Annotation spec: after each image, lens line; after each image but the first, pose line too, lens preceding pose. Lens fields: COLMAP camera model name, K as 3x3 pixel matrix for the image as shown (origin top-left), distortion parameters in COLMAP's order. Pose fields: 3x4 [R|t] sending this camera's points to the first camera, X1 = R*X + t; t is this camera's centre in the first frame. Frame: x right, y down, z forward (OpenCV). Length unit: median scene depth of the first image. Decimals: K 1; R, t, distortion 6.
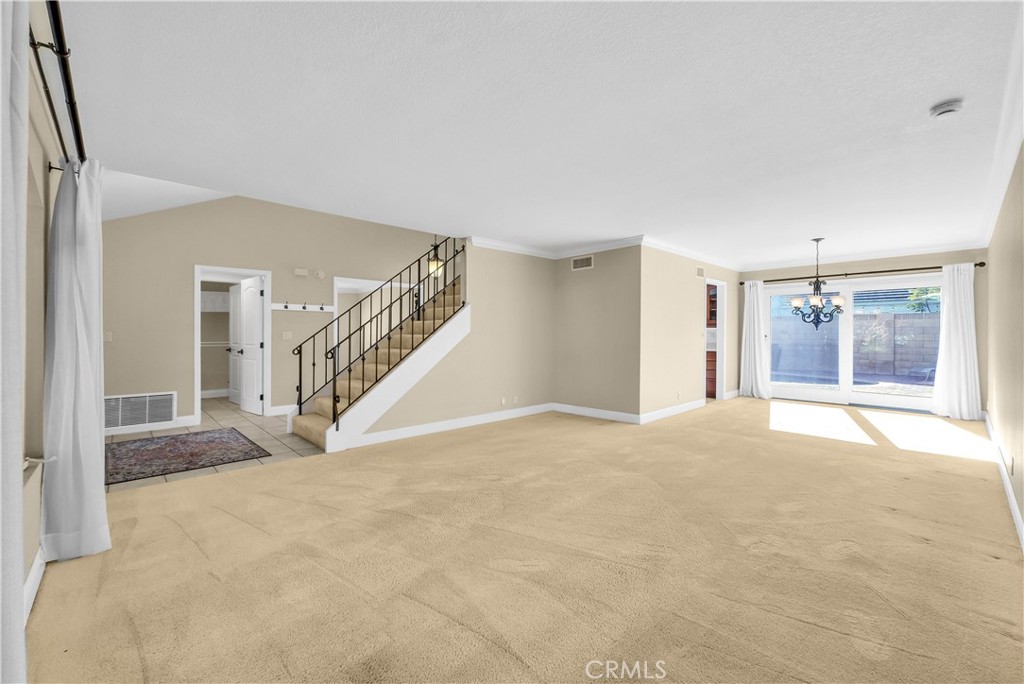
lens RADIAL K [[422.1, 0, 512.4], [0, 422.1, 331.2], [0, 0, 1]] dist [0.004369, -0.000048]
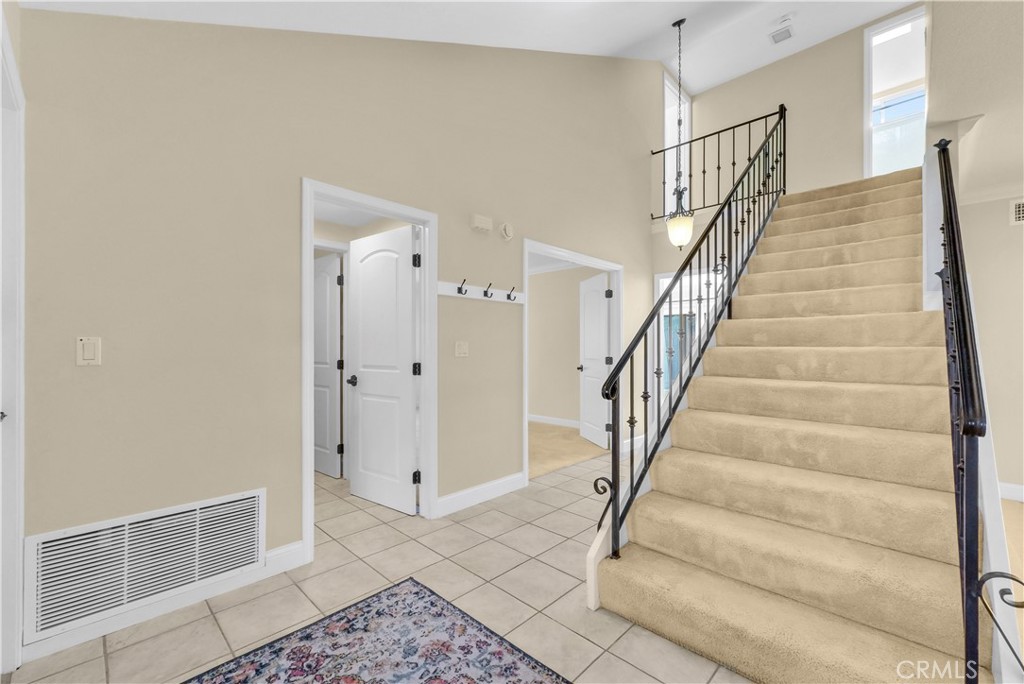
lens RADIAL K [[422.1, 0, 511.8], [0, 422.1, 346.2], [0, 0, 1]] dist [0.004369, -0.000048]
pose [[0.998743, 0.000899, 0.050125, -0.557863], [-0.001043, 0.999995, 0.002844, 0.006657], [-0.050122, -0.002893, 0.998739, 0.565656]]
